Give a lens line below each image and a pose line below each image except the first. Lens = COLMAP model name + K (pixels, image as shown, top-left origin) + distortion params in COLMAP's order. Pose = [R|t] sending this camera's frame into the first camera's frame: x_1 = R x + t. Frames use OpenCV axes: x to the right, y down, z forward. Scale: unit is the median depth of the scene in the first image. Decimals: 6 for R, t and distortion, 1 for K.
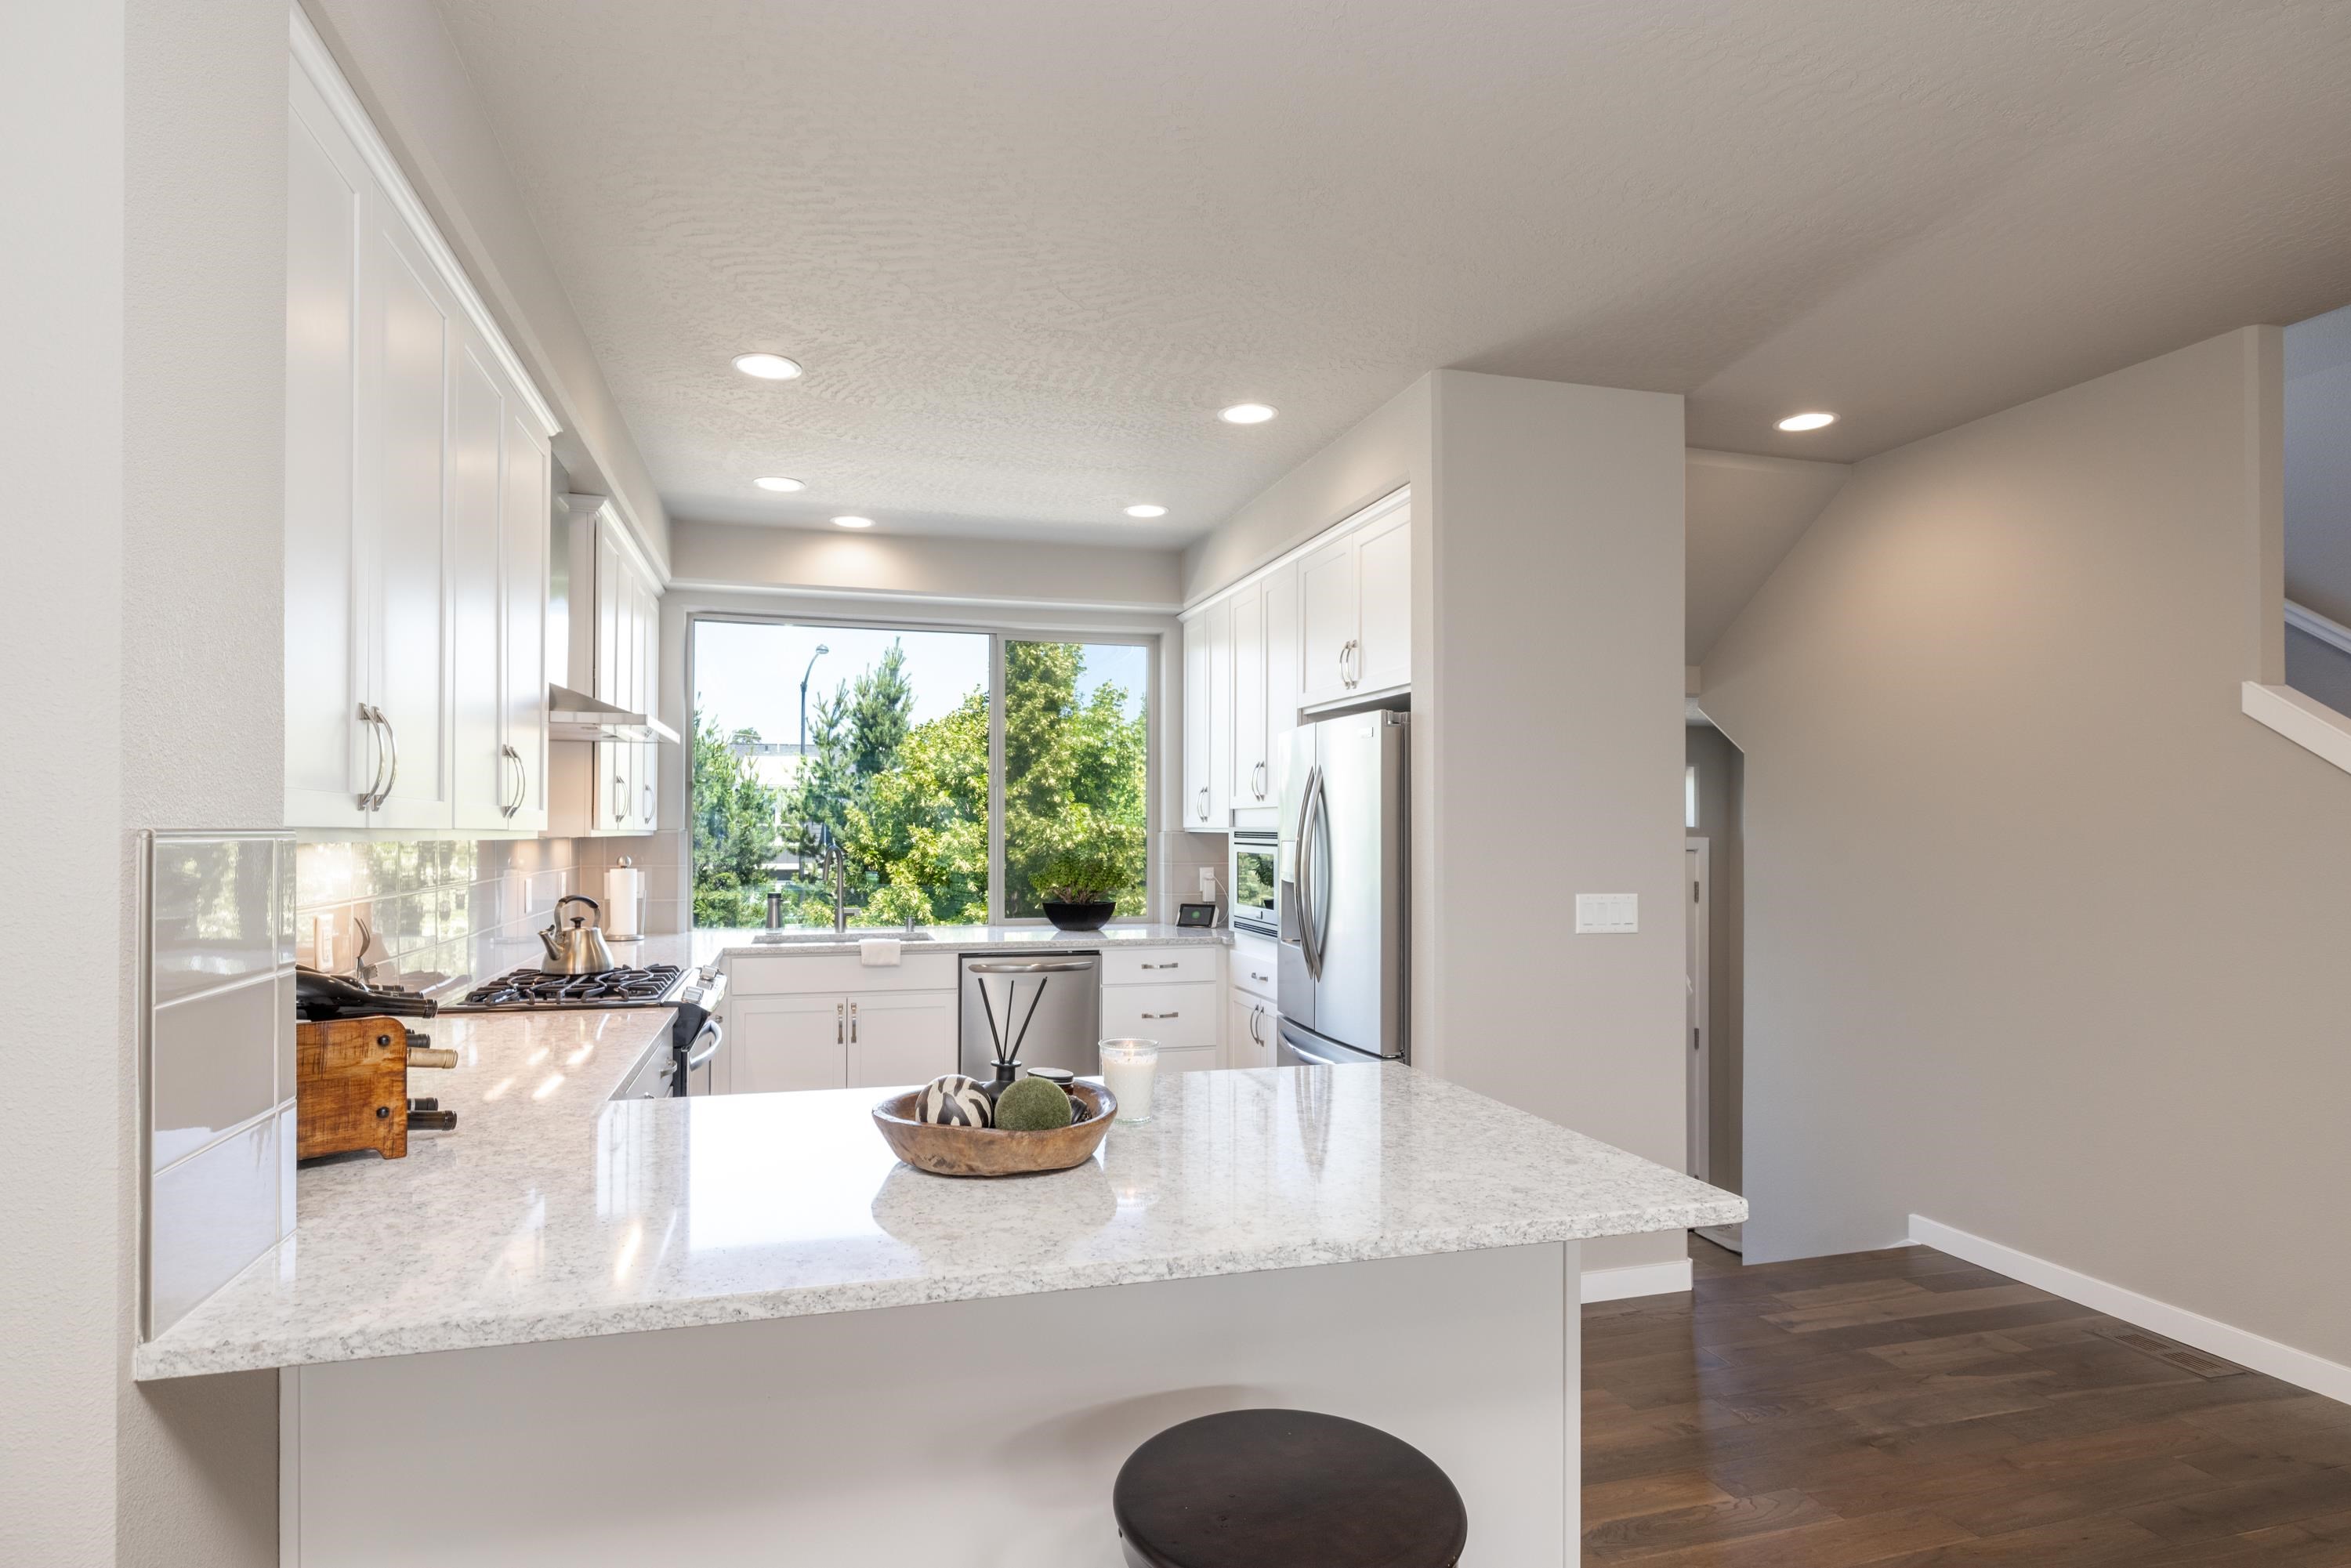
lens RADIAL K [[1192.6, 0, 1175.5], [0, 1192.6, 784.0], [0, 0, 1]] dist [-0.000467, -0.000047]
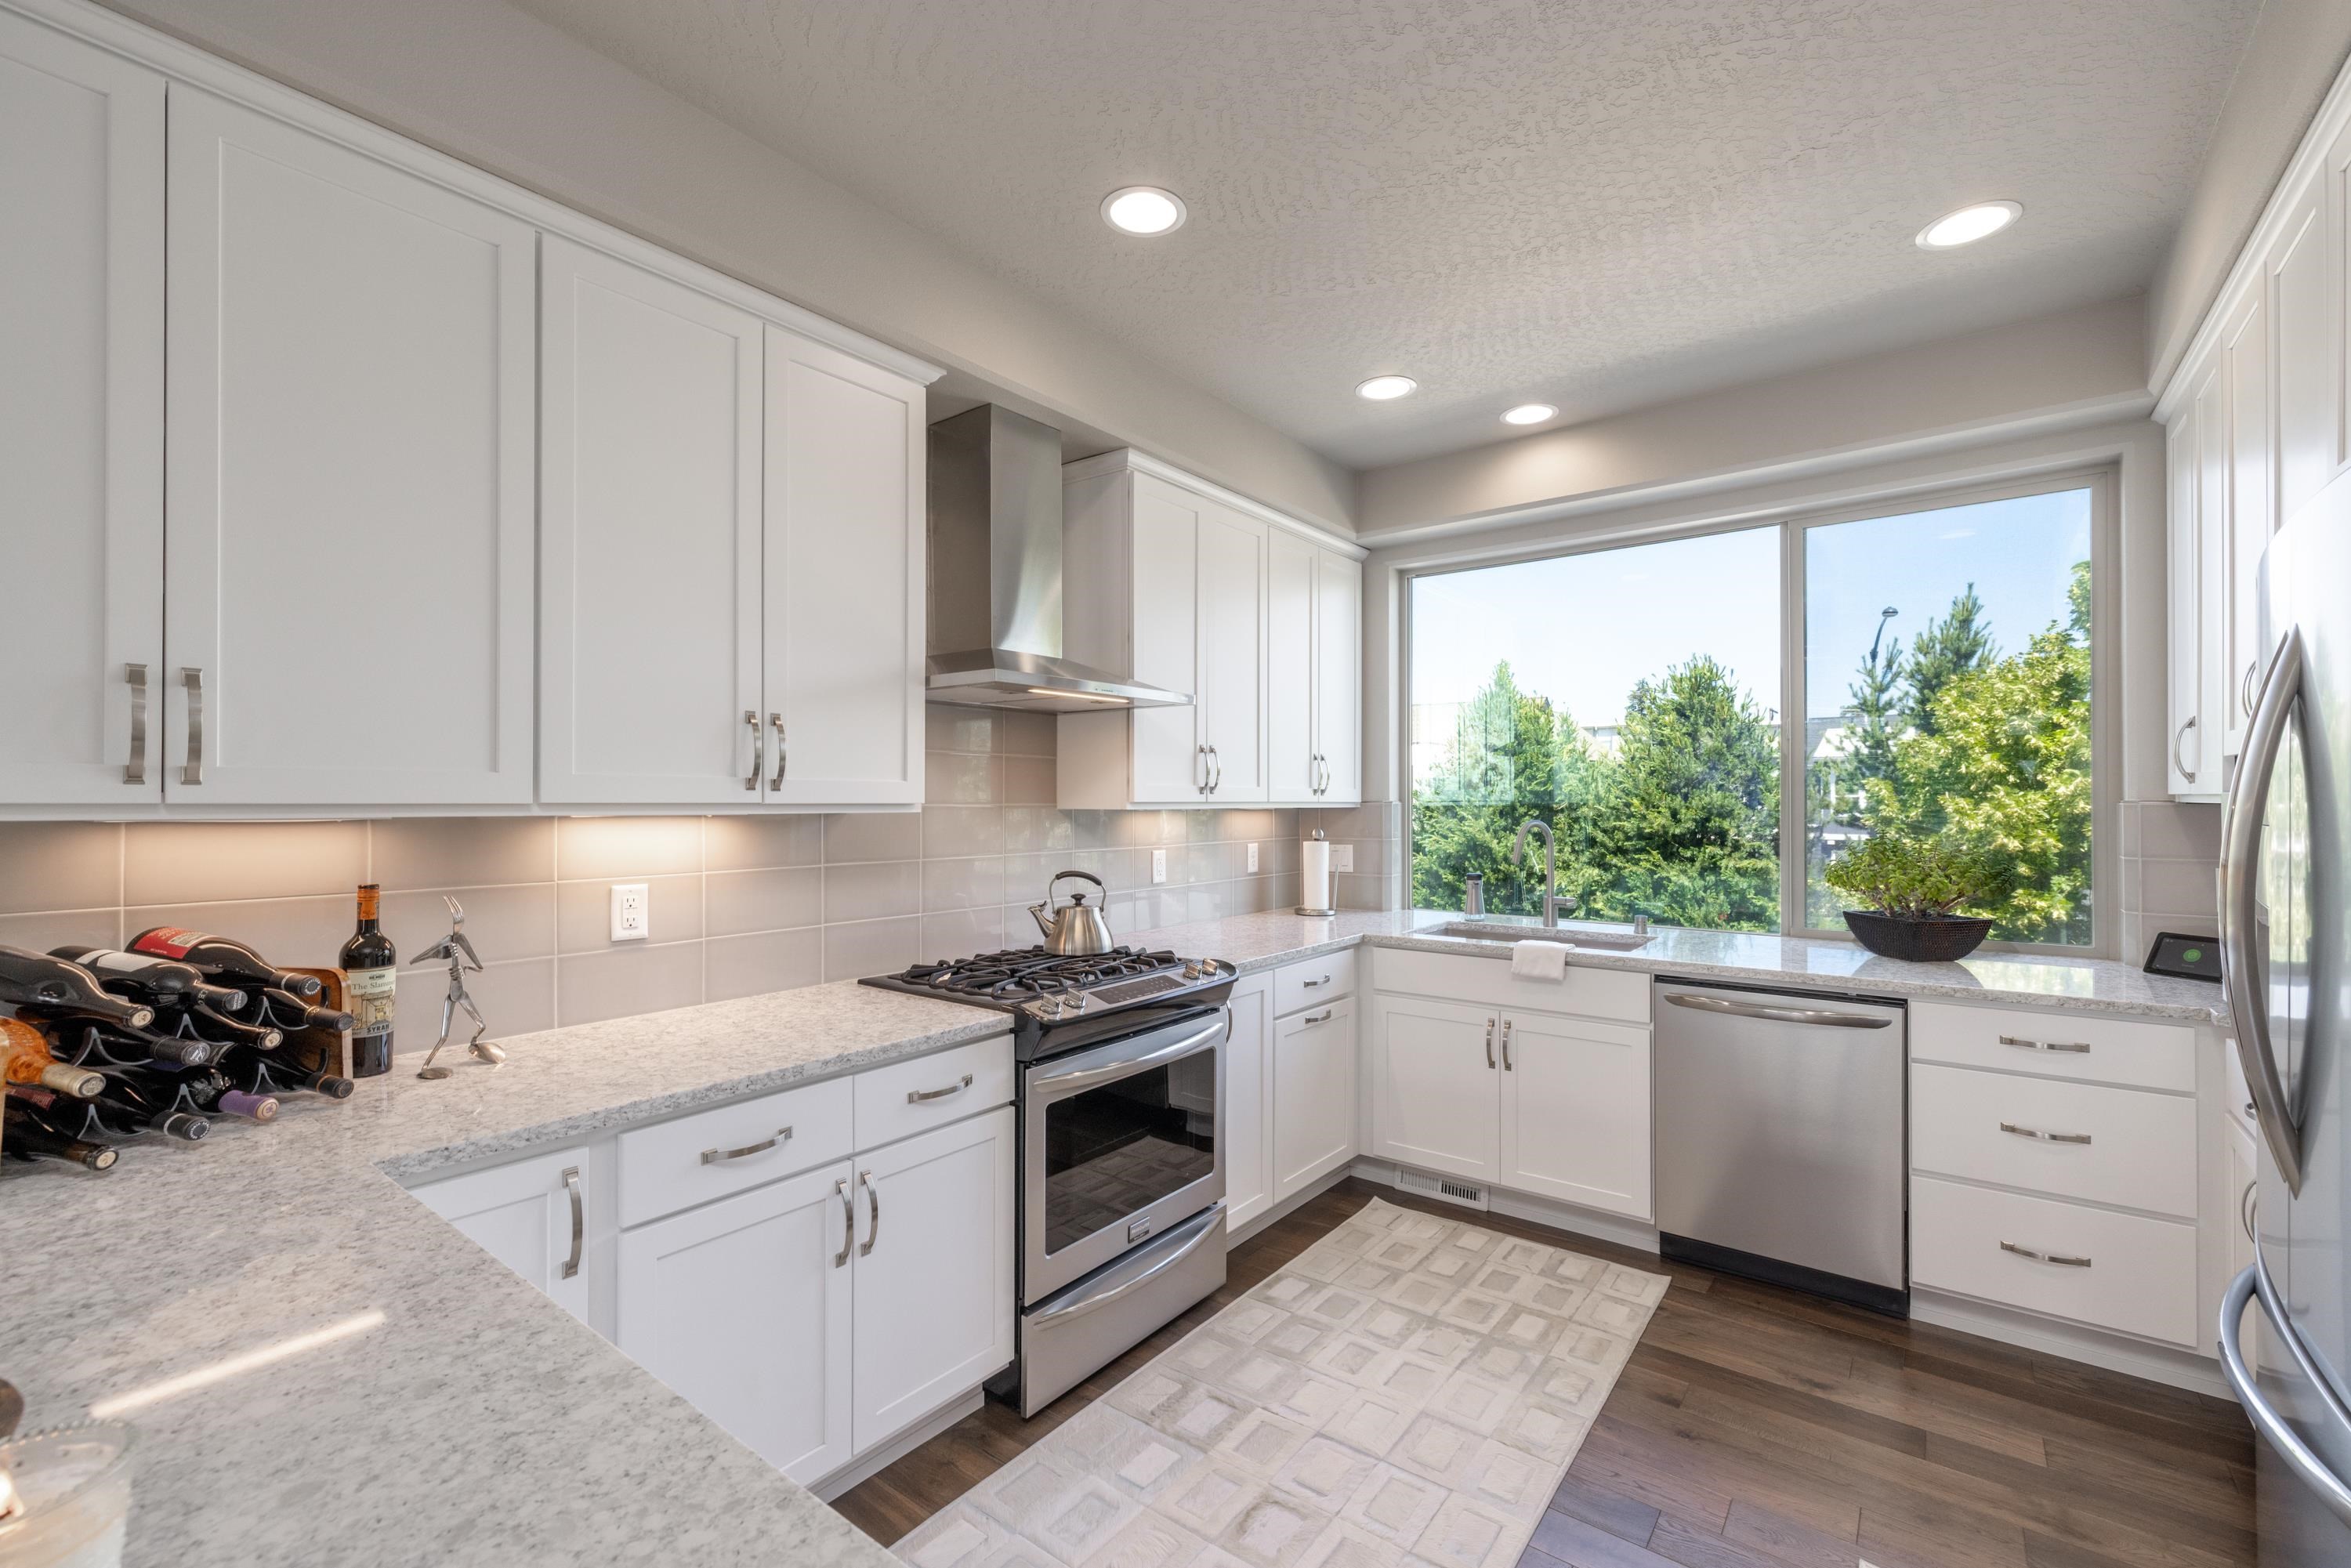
lens RADIAL K [[1000.4, 0, 1204.9], [0, 1000.4, 782.0], [0, 0, 1]] dist [-0.000441, 0.000128]
pose [[0.588846, -0.018517, -0.808033, 0.049562], [0.033862, 0.999425, 0.001773, 0.006319], [0.807535, -0.028406, 0.589135, 0.154944]]
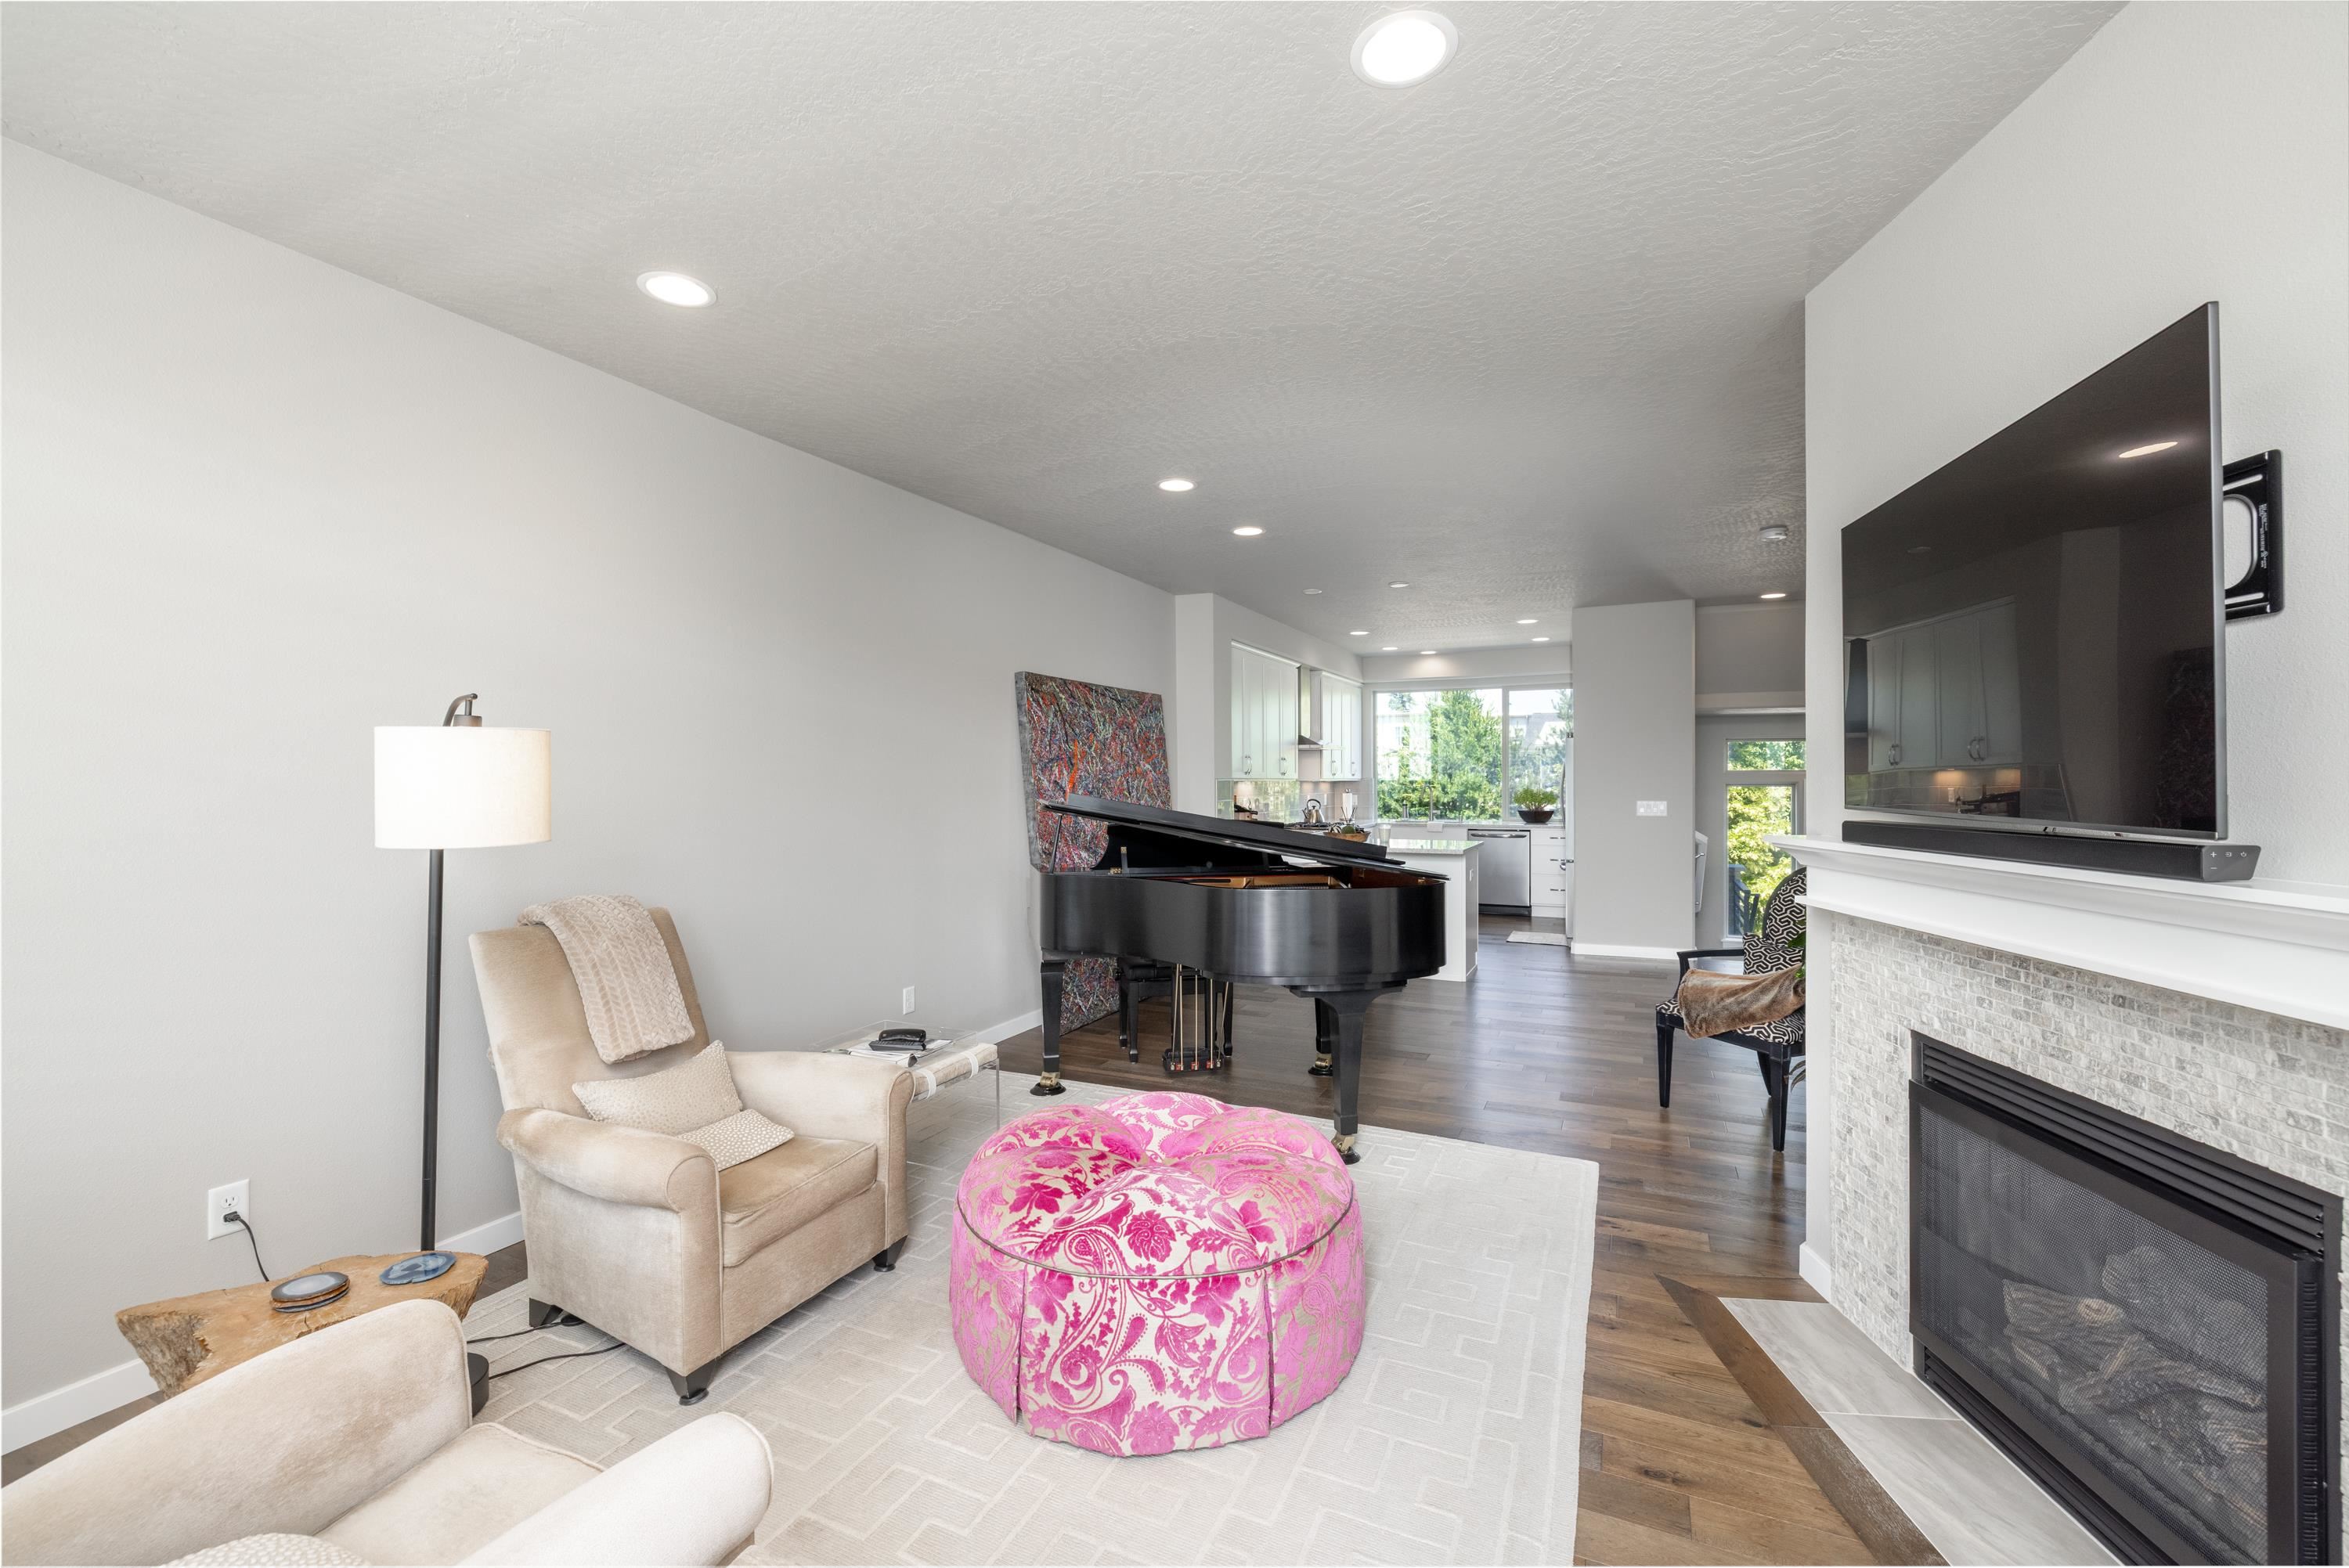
lens RADIAL K [[1091.2, 0, 1242.7], [0, 1091.2, 790.9], [0, 0, 1]] dist [-0.002915, -0.000929]
pose [[0.786726, 0.000775, -0.617302, 0.286431], [0.029667, 0.998796, 0.039063, -0.011748], [0.616590, -0.049046, 0.785755, -0.348507]]
